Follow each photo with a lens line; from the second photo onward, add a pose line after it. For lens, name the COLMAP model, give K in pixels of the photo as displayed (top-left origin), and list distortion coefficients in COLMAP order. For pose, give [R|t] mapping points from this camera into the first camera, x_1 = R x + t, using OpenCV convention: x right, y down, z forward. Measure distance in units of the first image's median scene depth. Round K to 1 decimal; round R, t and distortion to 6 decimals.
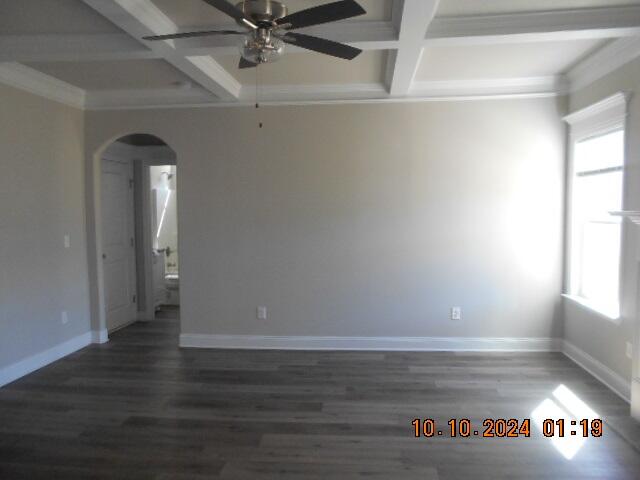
lens RADIAL K [[486.8, 0, 320.0], [0, 486.8, 240.0], [0, 0, 1]] dist [0.000854, 0.005841]
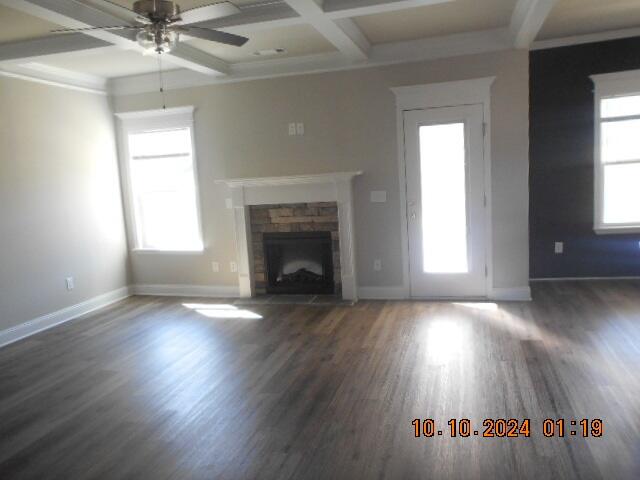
lens RADIAL K [[486.8, 0, 320.0], [0, 486.8, 240.0], [0, 0, 1]] dist [0.000854, 0.005841]
pose [[0.174962, -0.127022, 0.976347, -0.665539], [0.118693, 0.987132, 0.107155, 0.005502], [-0.977395, 0.097137, 0.187787, 0.248316]]
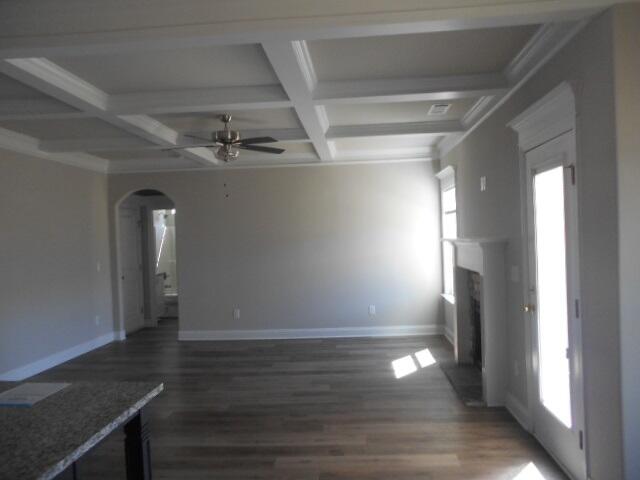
lens RADIAL K [[486.8, 0, 320.0], [0, 486.8, 240.0], [0, 0, 1]] dist [0.000854, 0.005841]
pose [[0.999337, -0.025754, 0.025734, 0.095552], [0.027183, 0.998016, -0.056783, 0.022572], [-0.024220, 0.057445, 0.998055, -0.446434]]
